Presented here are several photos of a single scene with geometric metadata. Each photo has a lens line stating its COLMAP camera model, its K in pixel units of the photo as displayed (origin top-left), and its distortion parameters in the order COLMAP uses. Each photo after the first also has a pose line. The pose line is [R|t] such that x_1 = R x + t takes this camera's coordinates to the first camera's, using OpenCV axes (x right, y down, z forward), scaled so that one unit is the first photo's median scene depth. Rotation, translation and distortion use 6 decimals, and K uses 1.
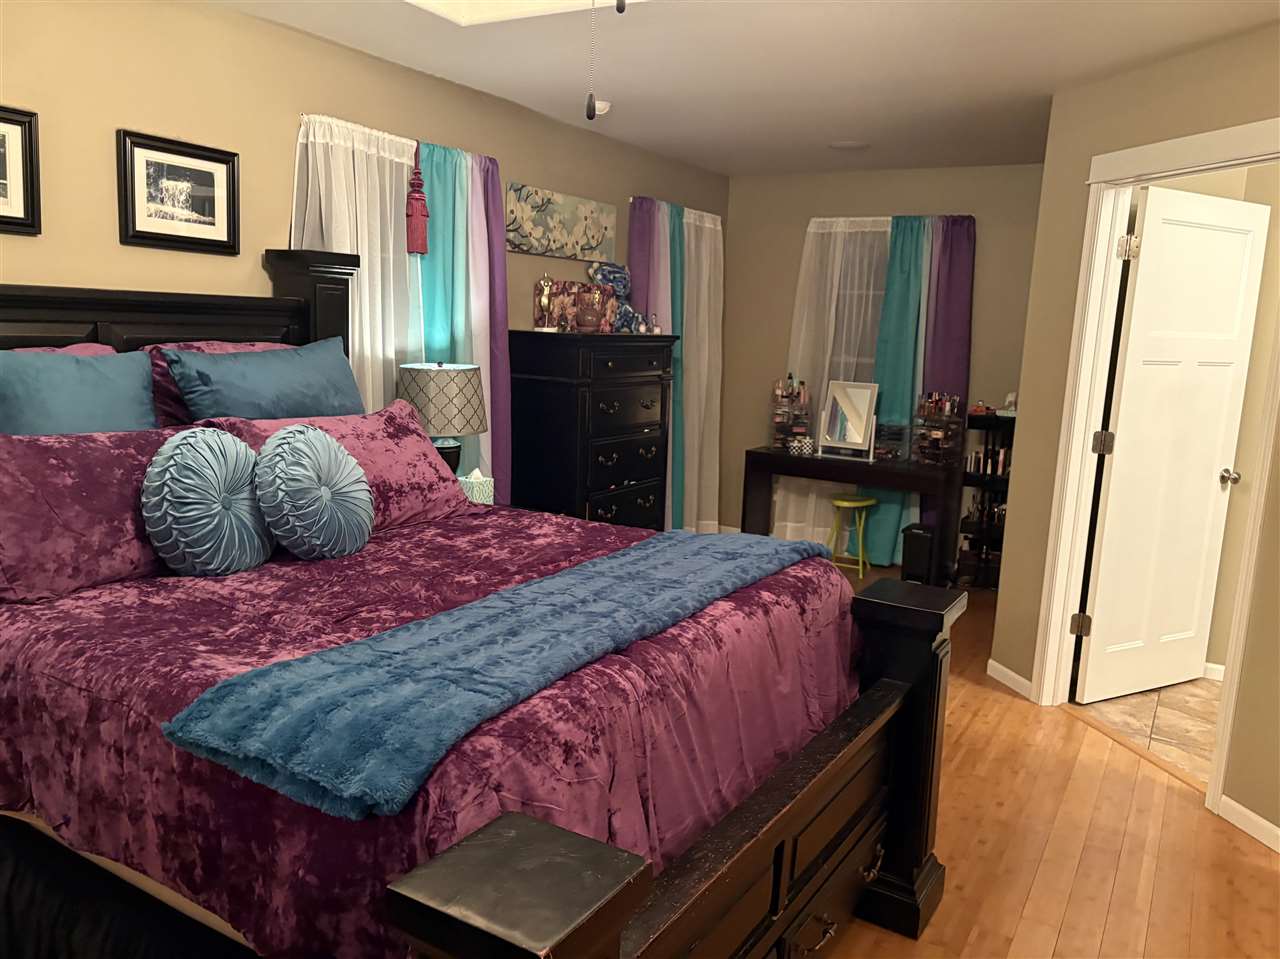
lens RADIAL K [[962.8, 0, 638.1], [0, 962.8, 481.6], [0, 0, 1]] dist [0.051977, -0.068427]
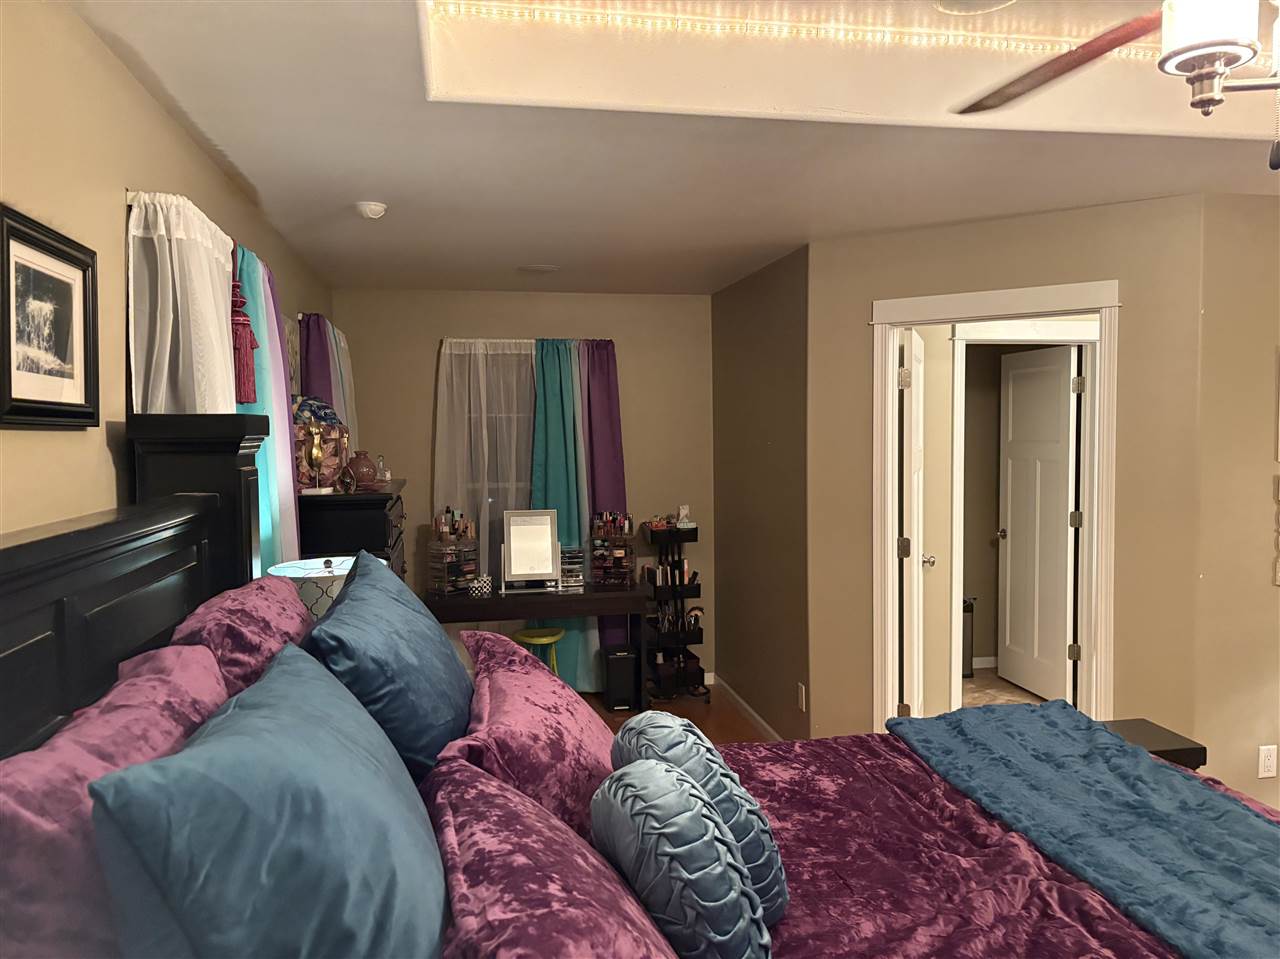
lens RADIAL K [[962.8, 0, 635.5], [0, 962.8, 478.8], [0, 0, 1]] dist [0.051977, -0.068427]
pose [[0.751296, -0.087530, 0.654136, -0.336509], [0.153612, 0.987136, -0.044340, -0.081495], [-0.641840, 0.133796, 0.755076, 0.236893]]
